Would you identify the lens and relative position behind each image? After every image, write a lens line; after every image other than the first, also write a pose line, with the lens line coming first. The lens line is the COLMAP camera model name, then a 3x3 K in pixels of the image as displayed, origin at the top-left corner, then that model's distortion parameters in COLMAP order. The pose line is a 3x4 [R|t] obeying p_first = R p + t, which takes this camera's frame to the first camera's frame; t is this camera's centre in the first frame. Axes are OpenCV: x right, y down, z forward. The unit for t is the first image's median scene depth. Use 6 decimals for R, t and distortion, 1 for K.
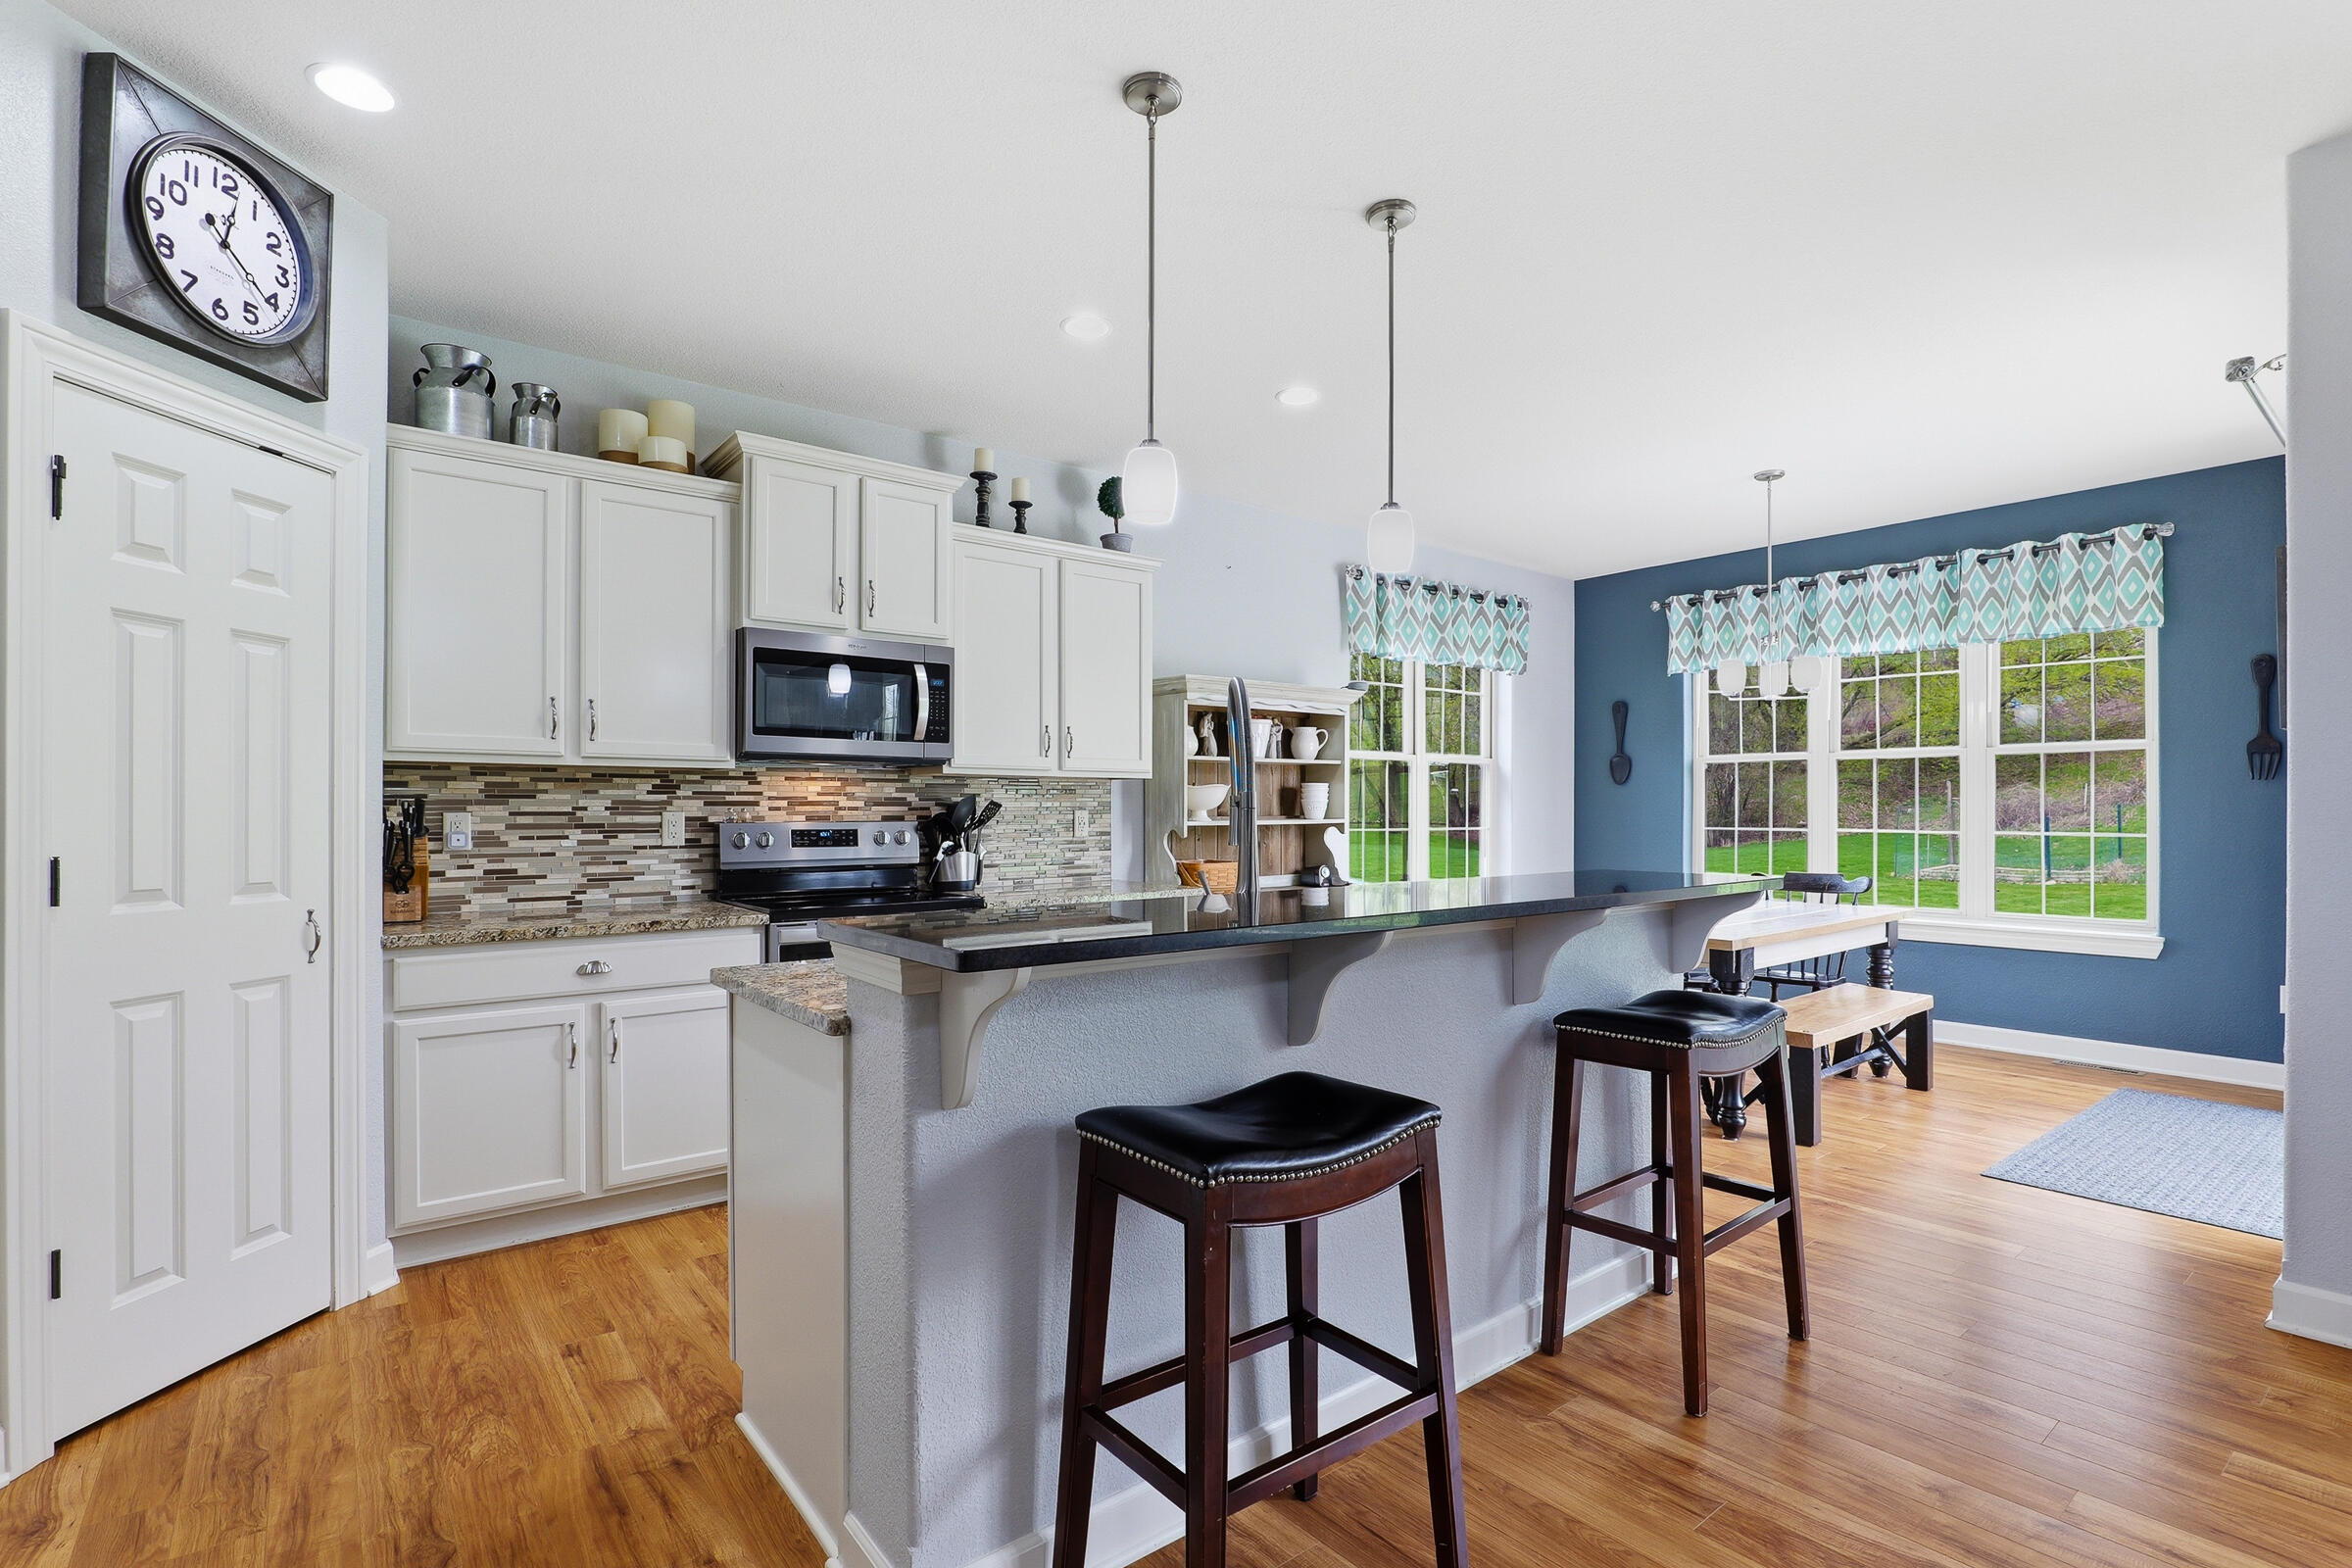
lens RADIAL K [[1106.0, 0, 1178.6], [0, 1106.0, 804.4], [0, 0, 1]] dist [-0.013187, 0.001509]
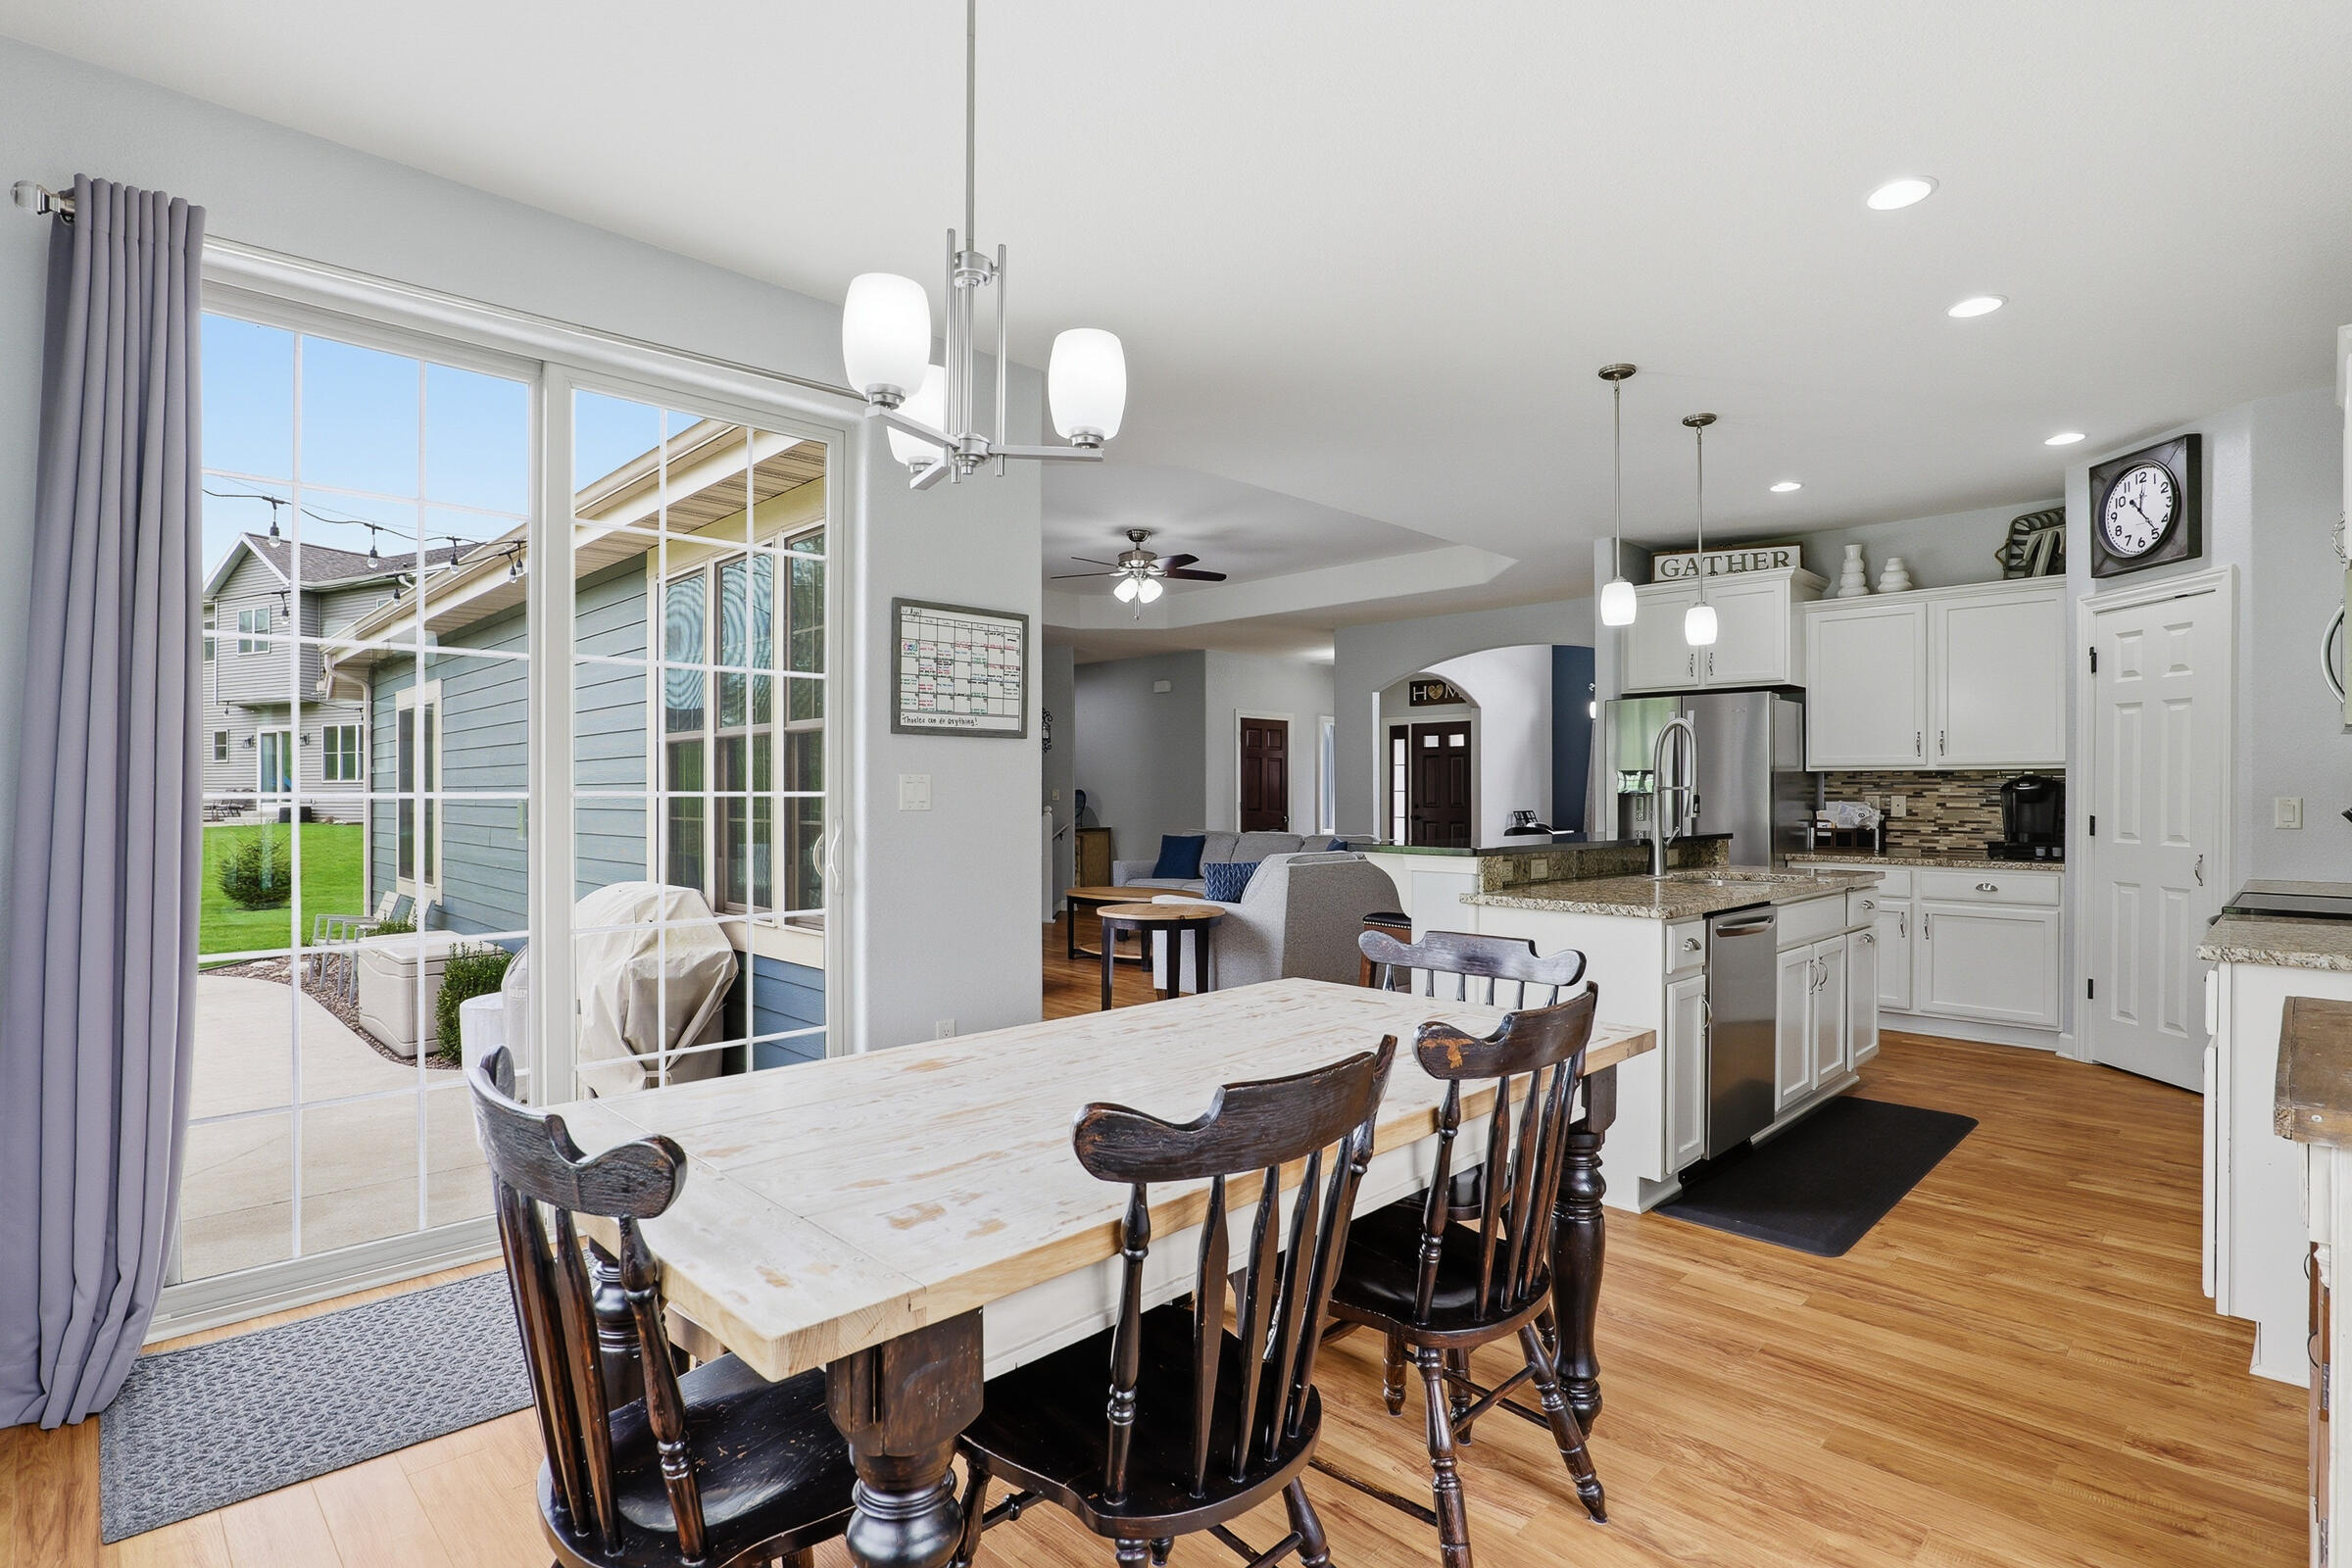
lens RADIAL K [[1133.7, 0, 1192.9], [0, 1133.7, 785.4], [0, 0, 1]] dist [-0.003083, -0.000500]
pose [[-0.993051, -0.000668, -0.117685, 0.671442], [0.000461, 0.999954, -0.009573, 0.003292], [0.117686, -0.009561, -0.993005, 1.779667]]
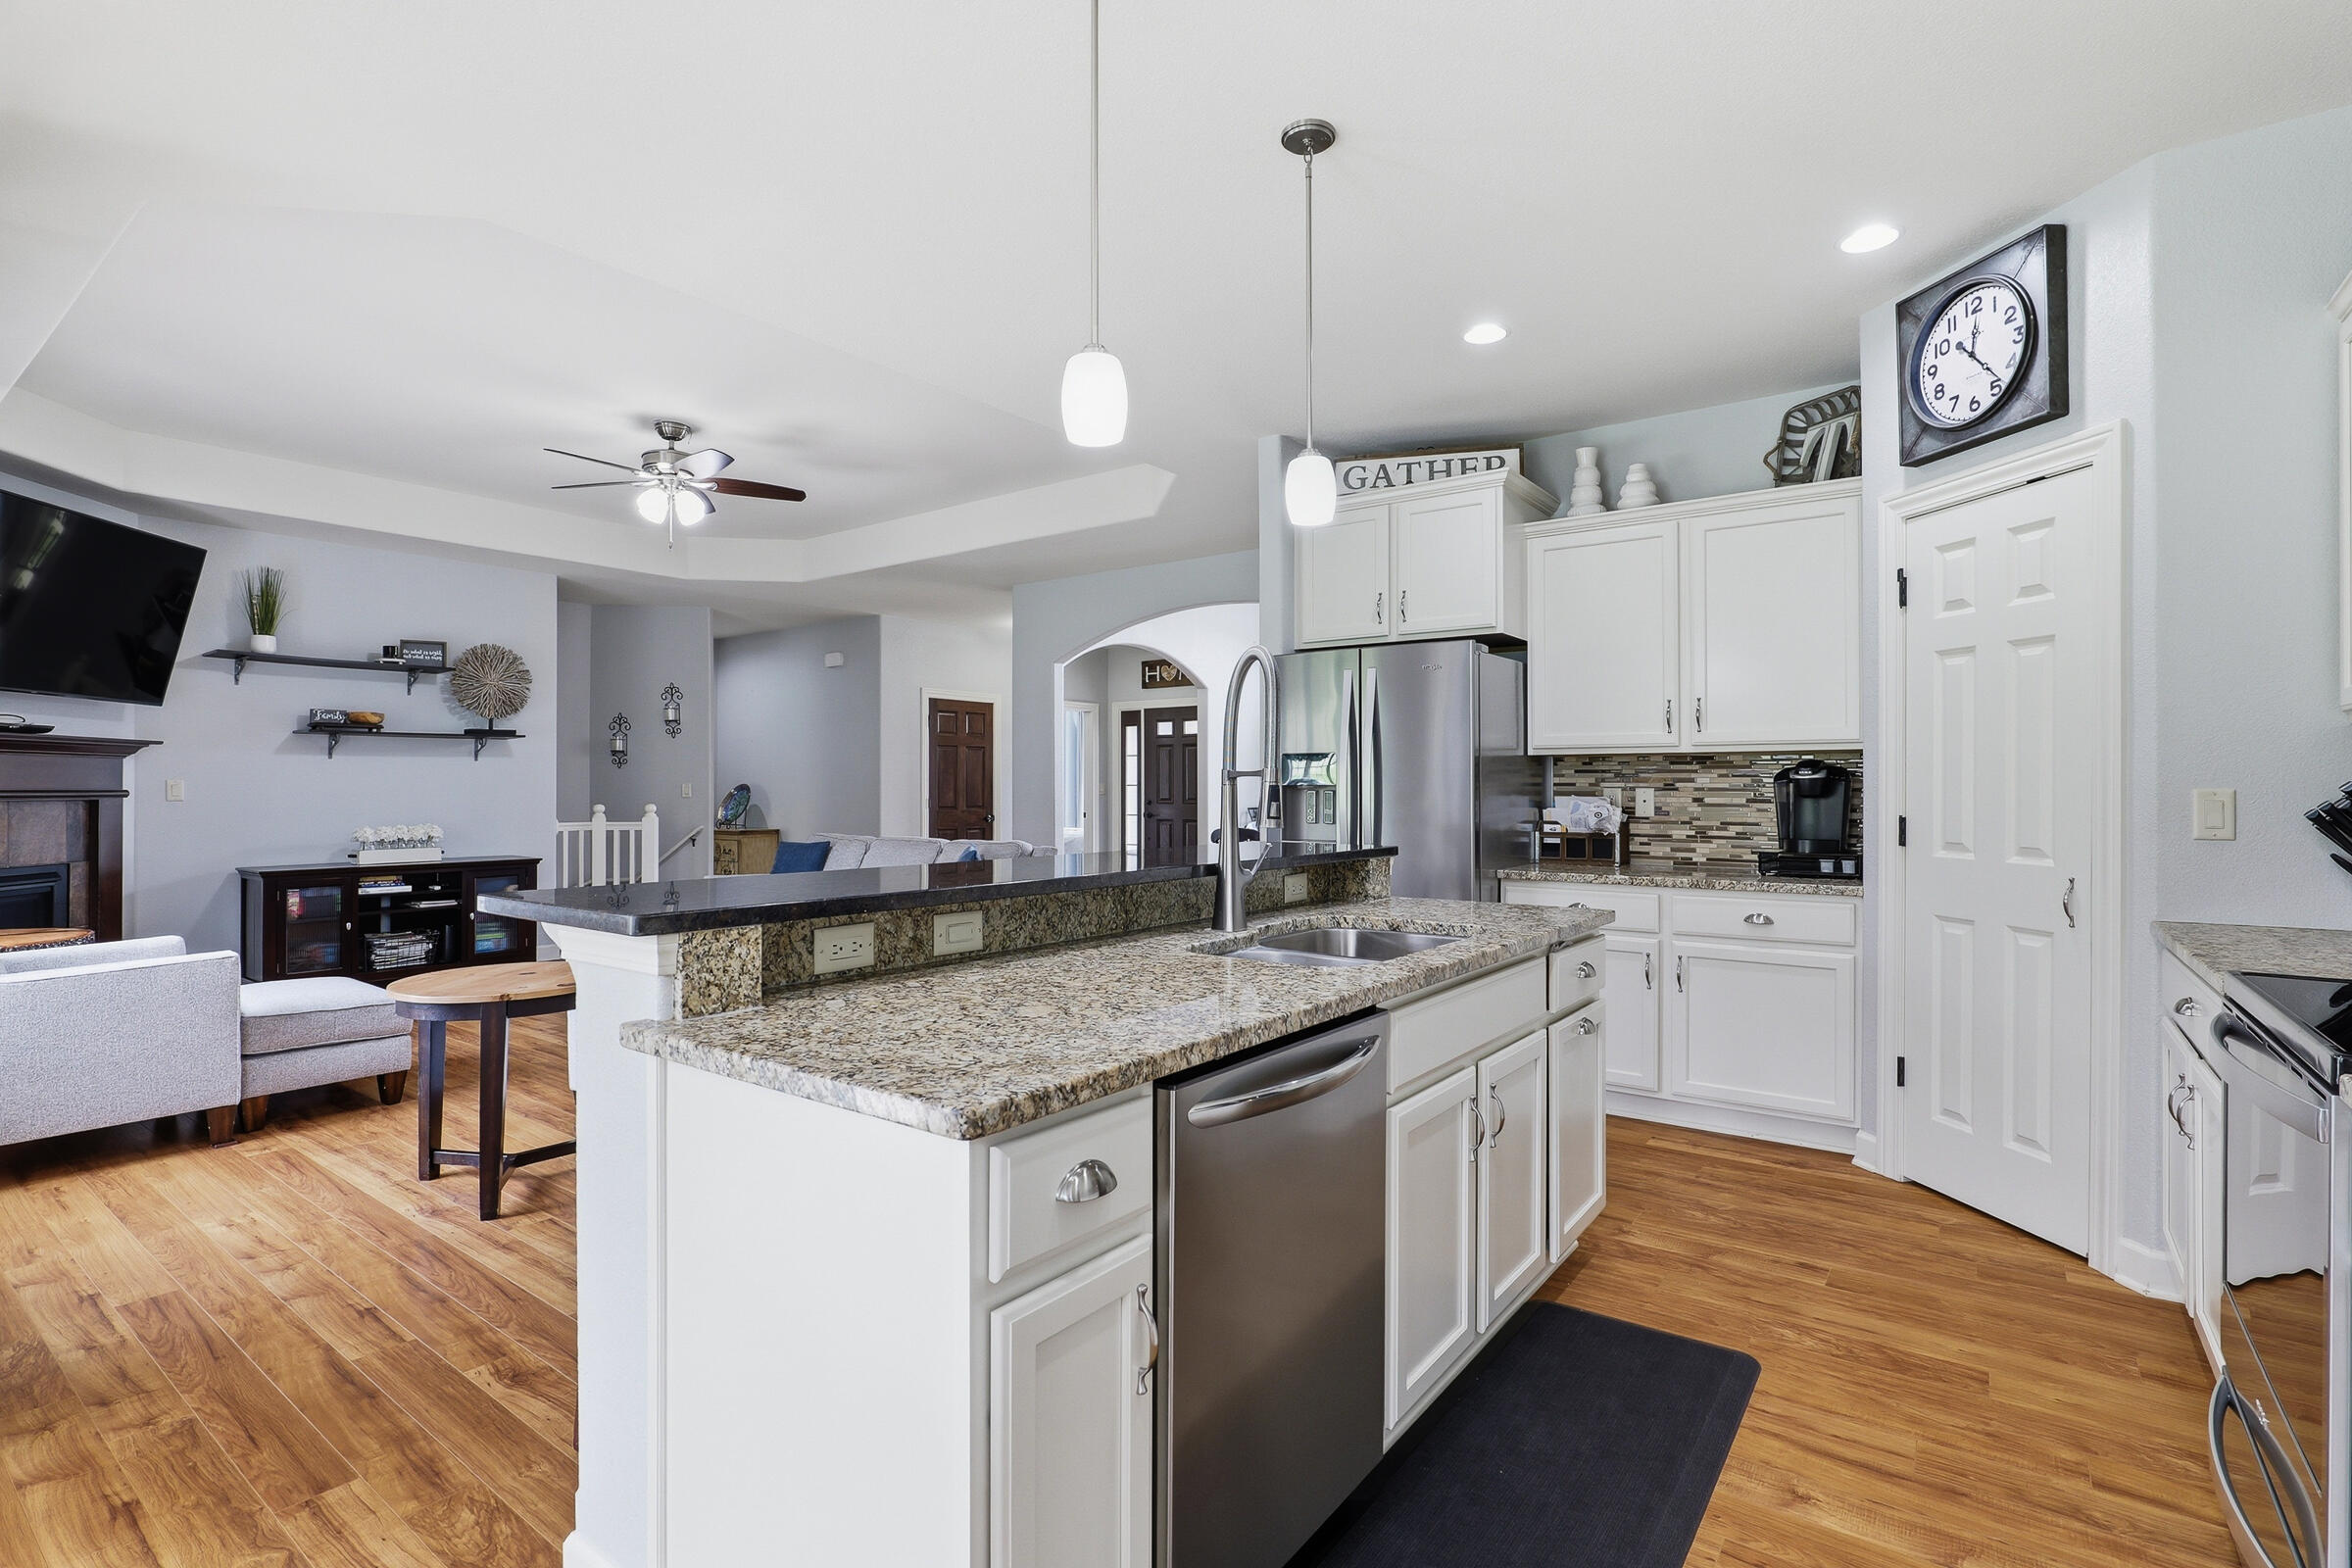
lens RADIAL K [[1106.0, 0, 1177.9], [0, 1106.0, 773.8], [0, 0, 1]] dist [-0.013187, 0.001509]
pose [[-0.965854, -0.002219, -0.259078, 0.241224], [0.002027, 0.999868, -0.016118, 0.005643], [0.259079, -0.016092, -0.965722, 1.269455]]
